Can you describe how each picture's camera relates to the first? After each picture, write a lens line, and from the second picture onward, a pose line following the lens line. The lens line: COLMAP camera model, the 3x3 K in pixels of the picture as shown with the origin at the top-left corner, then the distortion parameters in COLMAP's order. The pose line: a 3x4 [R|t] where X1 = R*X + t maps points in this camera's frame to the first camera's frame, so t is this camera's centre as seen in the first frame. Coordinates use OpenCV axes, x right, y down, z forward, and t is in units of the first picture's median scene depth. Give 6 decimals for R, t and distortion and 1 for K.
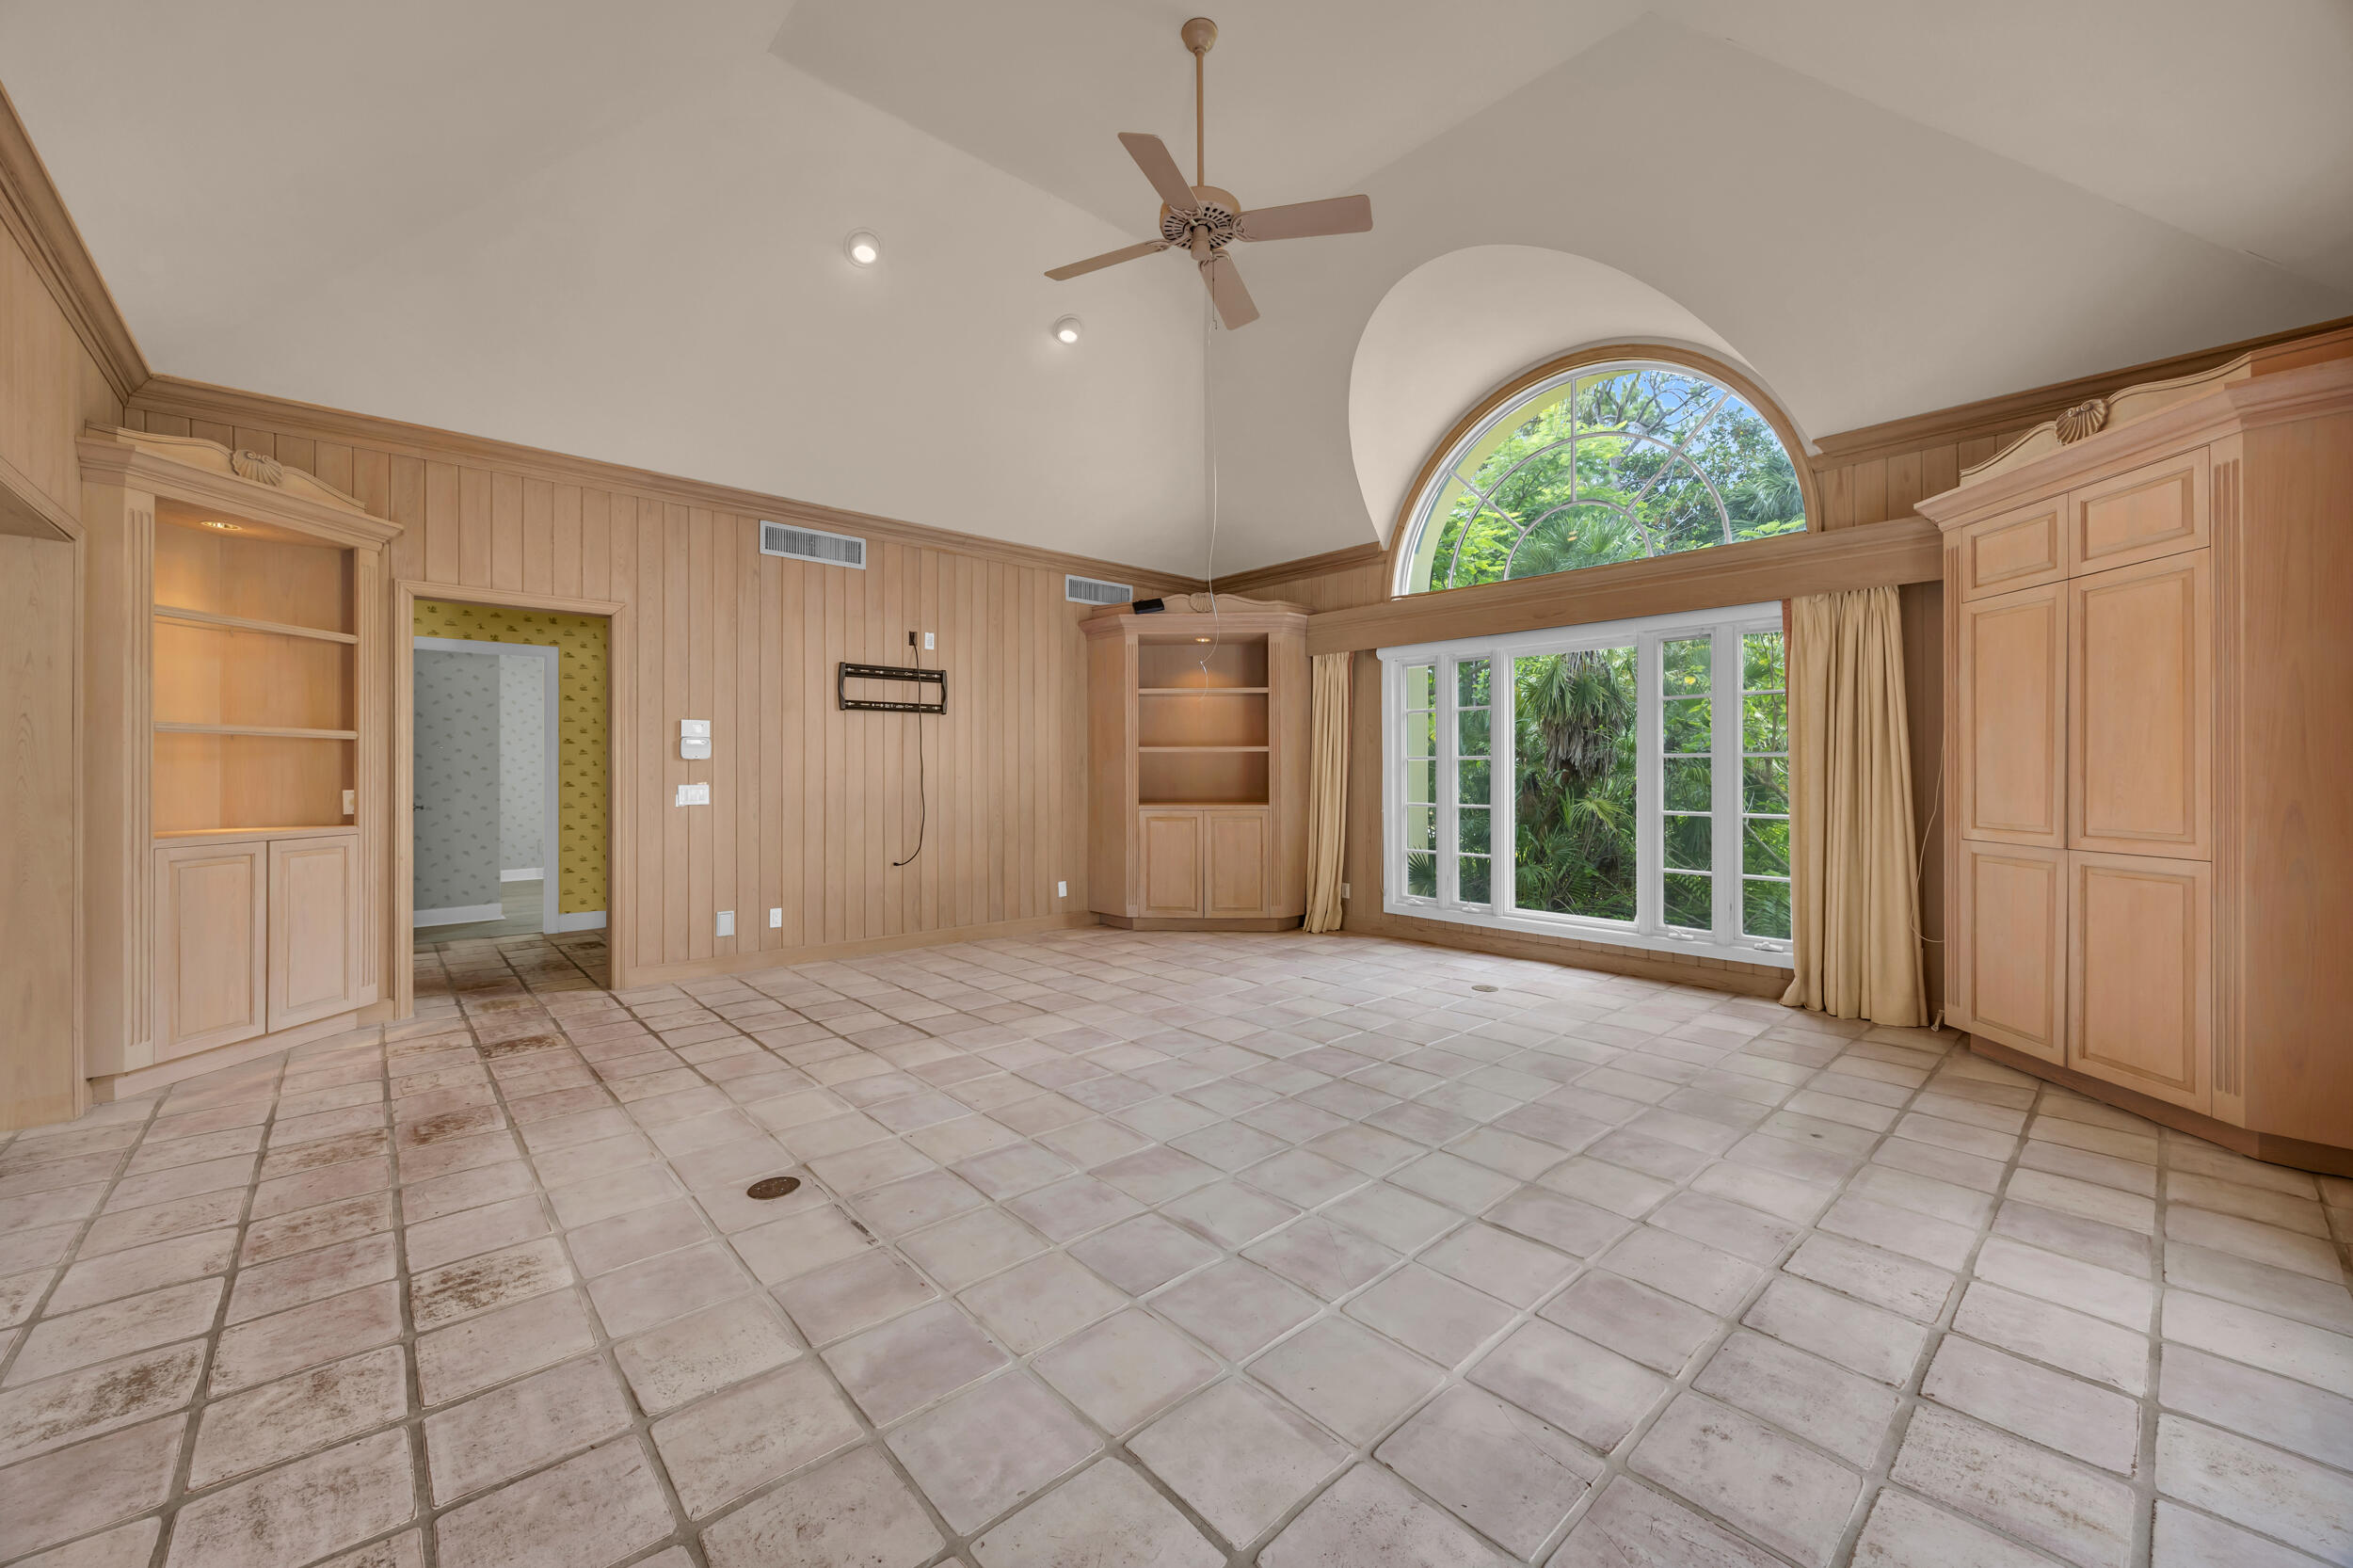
lens RADIAL K [[902.6, 0, 1174.5], [0, 902.6, 773.7], [0, 0, 1]] dist [-0.001101, -0.000036]
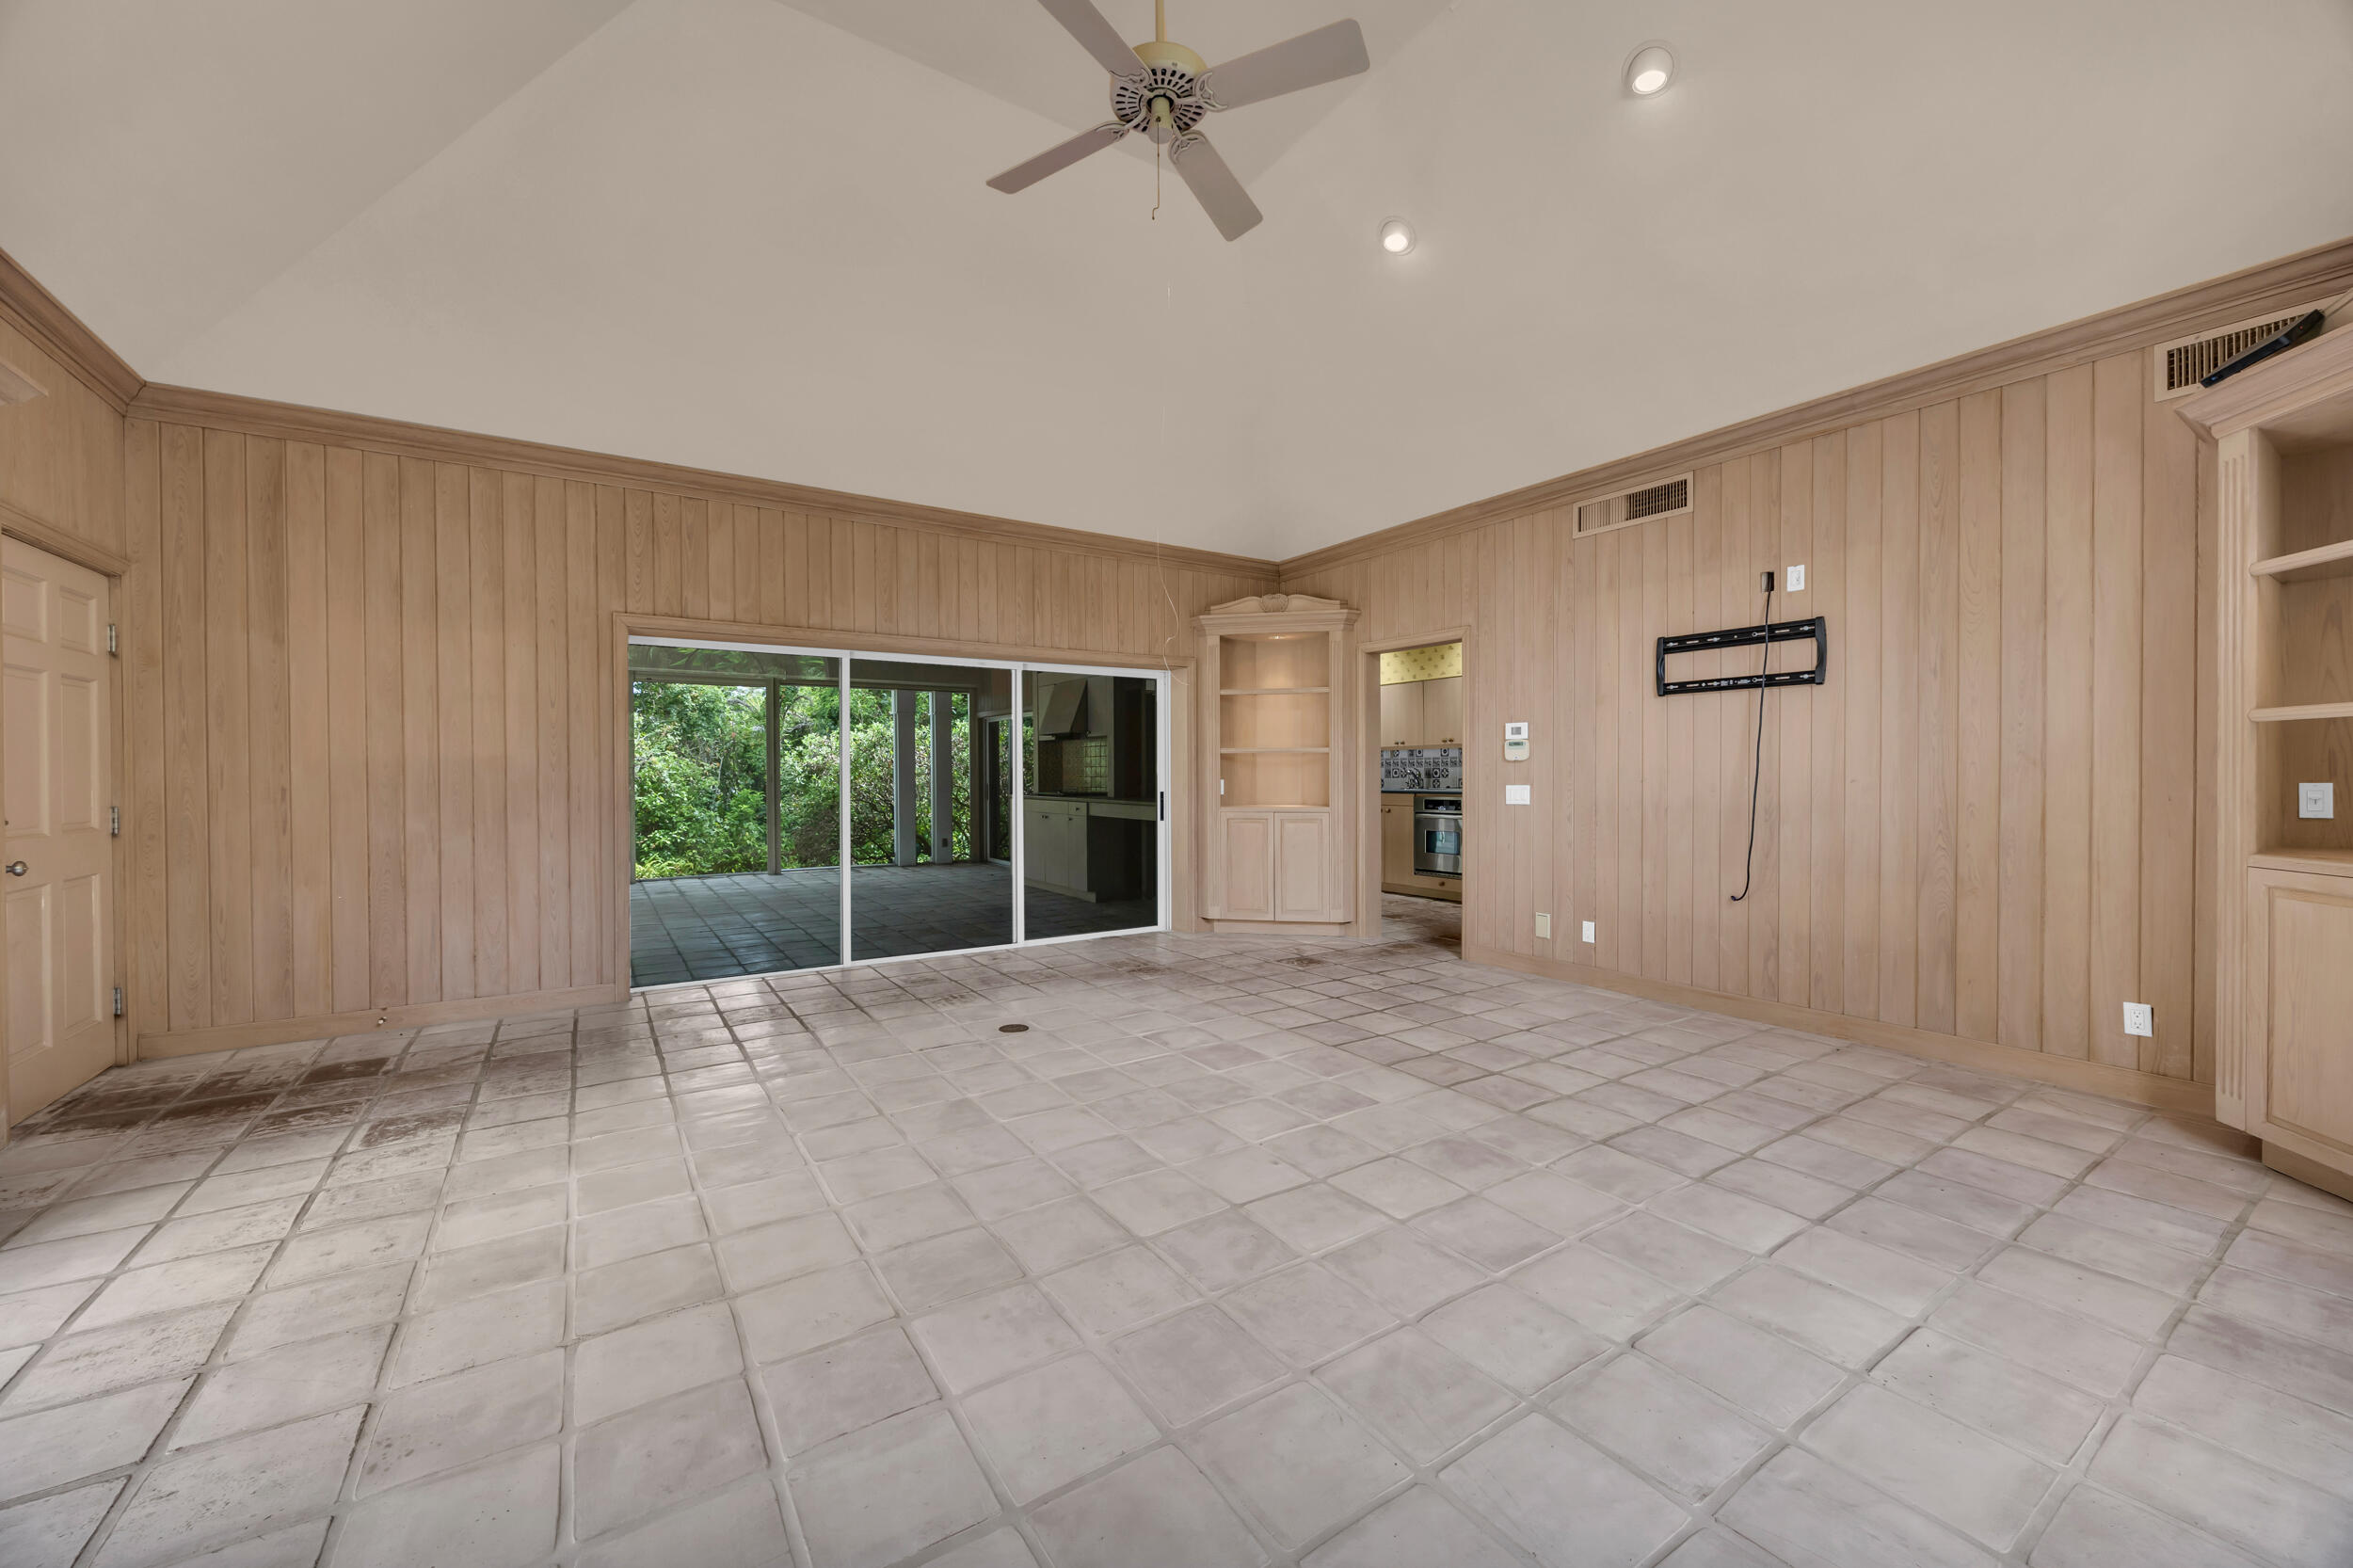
lens RADIAL K [[920.2, 0, 1175.4], [0, 920.2, 780.4], [0, 0, 1]] dist [-0.002206, -0.000189]
pose [[-0.156469, 0.008561, -0.987646, 0.756121], [0.000004, 0.999962, 0.008667, -0.002588], [0.987683, 0.001352, -0.156463, 1.019042]]
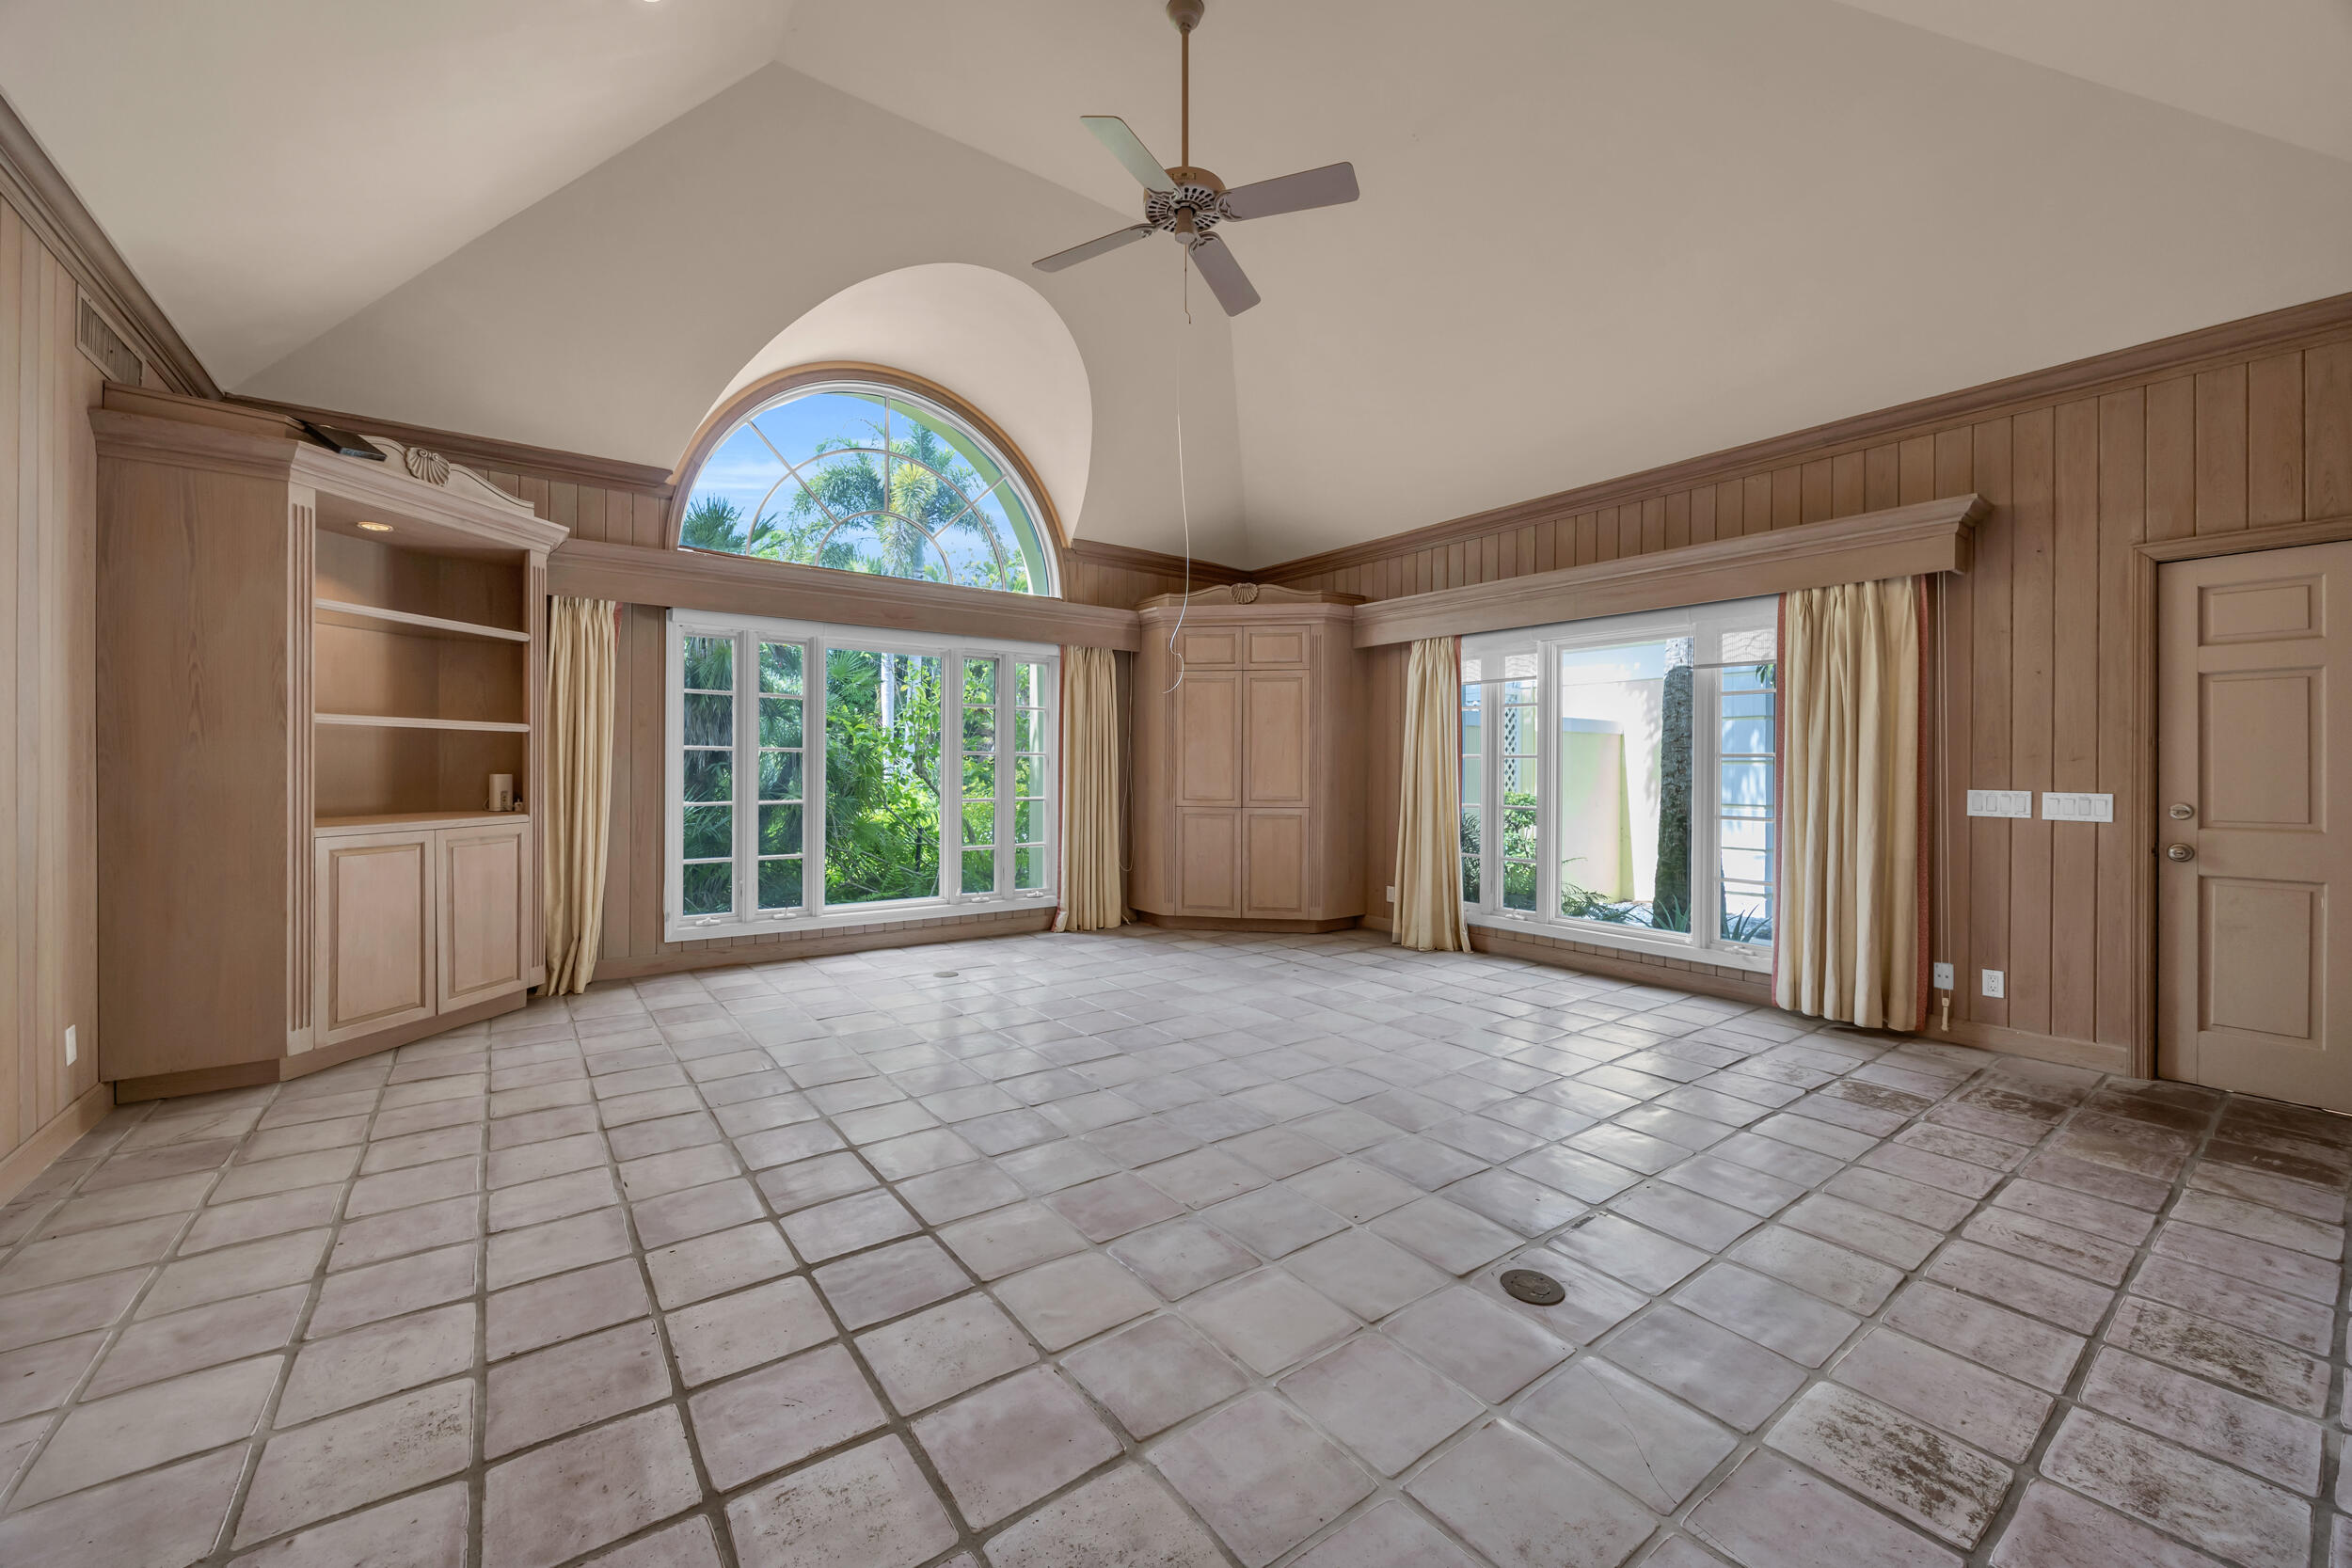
lens RADIAL K [[895.4, 0, 1163.7], [0, 895.4, 776.2], [0, 0, 1]] dist [-0.008195, 0.000098]
pose [[0.111960, -0.007222, 0.993686, -0.832629], [-0.004545, 0.999959, 0.007780, 0.000686], [-0.993702, -0.005388, 0.111923, 0.815850]]
